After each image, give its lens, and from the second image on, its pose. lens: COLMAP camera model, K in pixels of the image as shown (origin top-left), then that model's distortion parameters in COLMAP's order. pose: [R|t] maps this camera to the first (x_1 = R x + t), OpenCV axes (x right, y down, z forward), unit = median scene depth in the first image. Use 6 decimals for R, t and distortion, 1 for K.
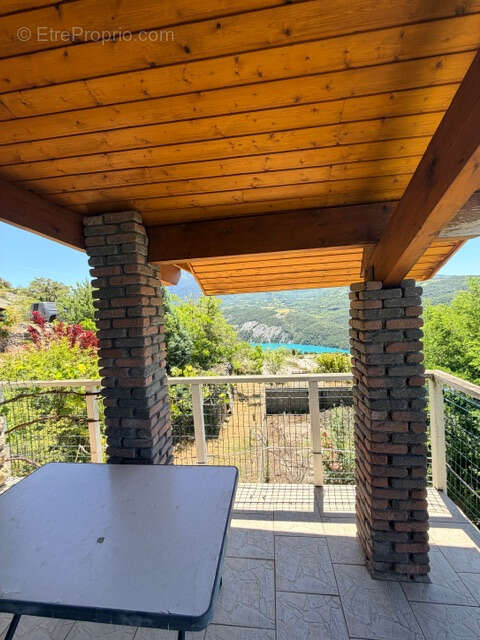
lens RADIAL K [[253.8, 0, 237.7], [0, 253.8, 317.3], [0, 0, 1]] dist [-0.003211, 0.000181]
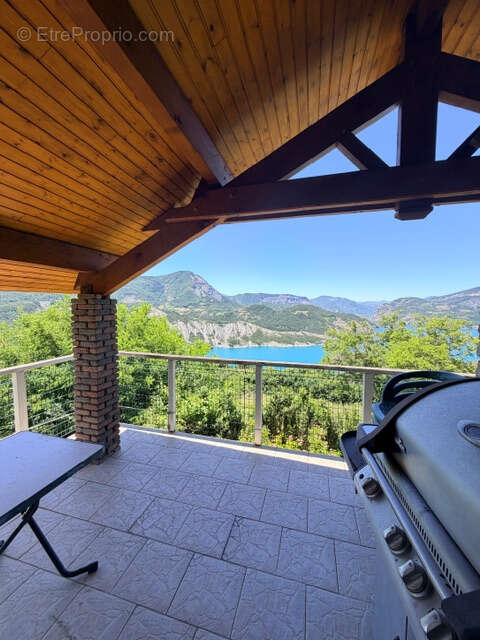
lens RADIAL K [[253.8, 0, 240.8], [0, 253.8, 323.8], [0, 0, 1]] dist [-0.003211, 0.000181]
pose [[0.138769, -0.017388, 0.990172, -0.090313], [0.032614, 0.999384, 0.012979, 0.006335], [-0.989788, 0.030492, 0.139251, -0.020979]]
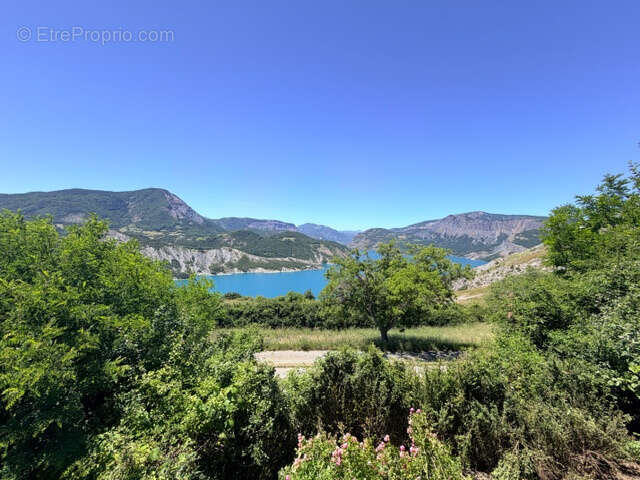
lens RADIAL K [[253.8, 0, 319.4], [0, 253.8, 239.0], [0, 0, 1]] dist [-0.003211, 0.000181]
pose [[-0.214570, 0.024700, 0.976396, 0.068110], [0.022079, 0.999547, -0.020434, -0.002056], [-0.976459, 0.017174, -0.215018, 0.074885]]
